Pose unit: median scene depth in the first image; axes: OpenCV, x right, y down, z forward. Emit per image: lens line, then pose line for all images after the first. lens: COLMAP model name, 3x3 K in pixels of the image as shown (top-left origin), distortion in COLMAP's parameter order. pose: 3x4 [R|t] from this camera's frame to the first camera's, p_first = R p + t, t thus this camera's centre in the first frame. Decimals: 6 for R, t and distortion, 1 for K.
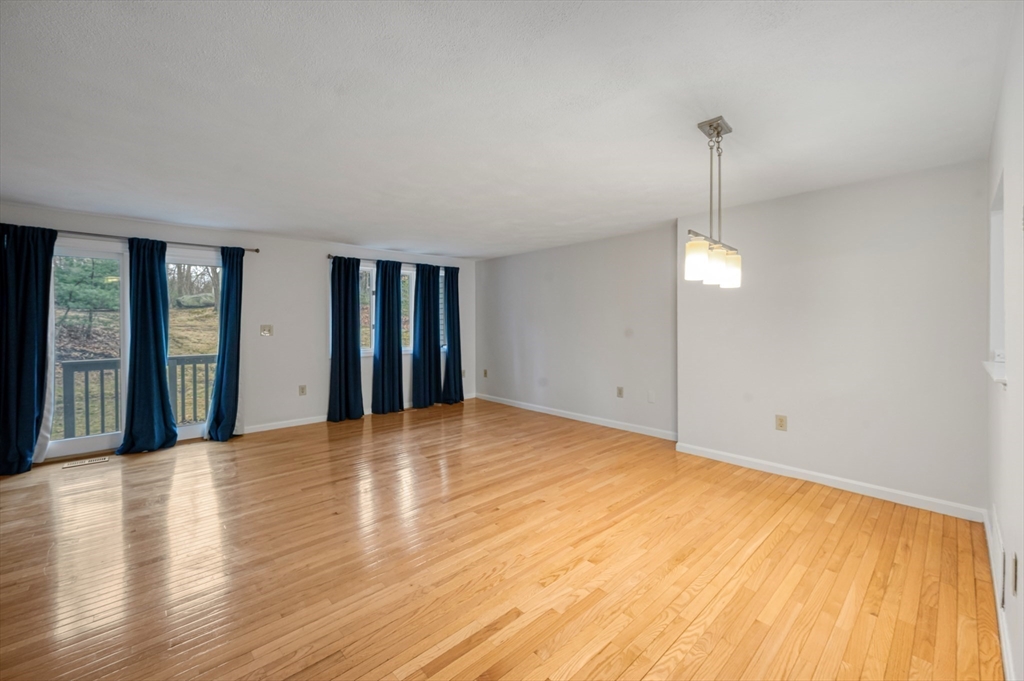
lens RADIAL K [[420.0, 0, 516.1], [0, 420.0, 318.7], [0, 0, 1]] dist [-0.000713, -0.000250]
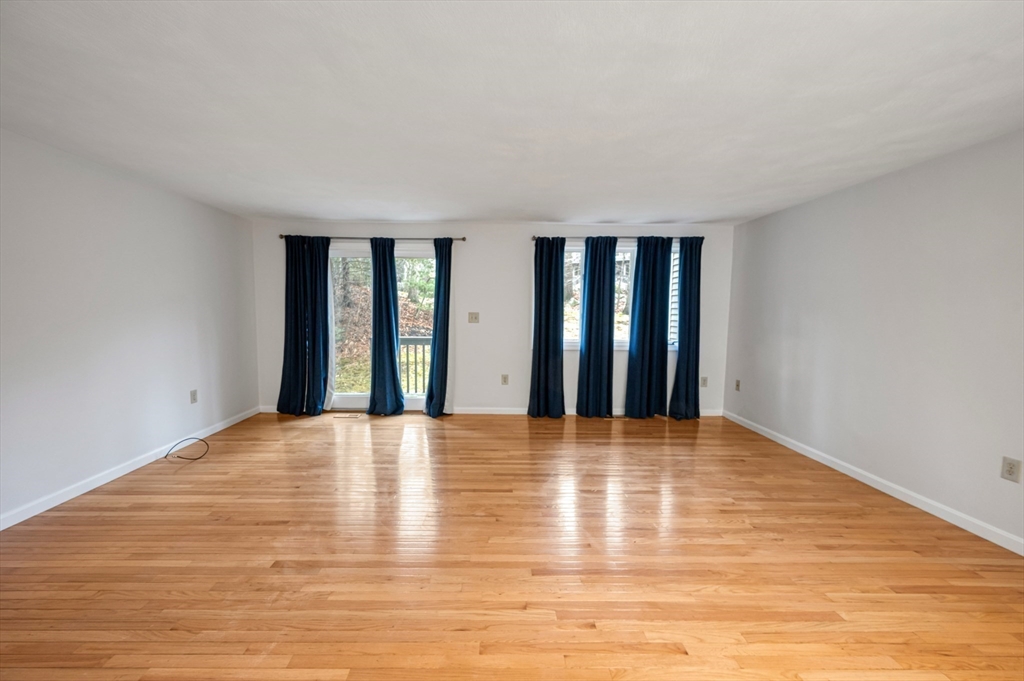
lens RADIAL K [[421.1, 0, 489.0], [0, 421.1, 340.1], [0, 0, 1]] dist [-0.000768, -0.000104]
pose [[0.731001, 0.060124, -0.679723, 0.134144], [-0.005546, 0.996601, 0.082188, -0.001819], [0.682354, -0.056309, 0.728850, 0.278191]]
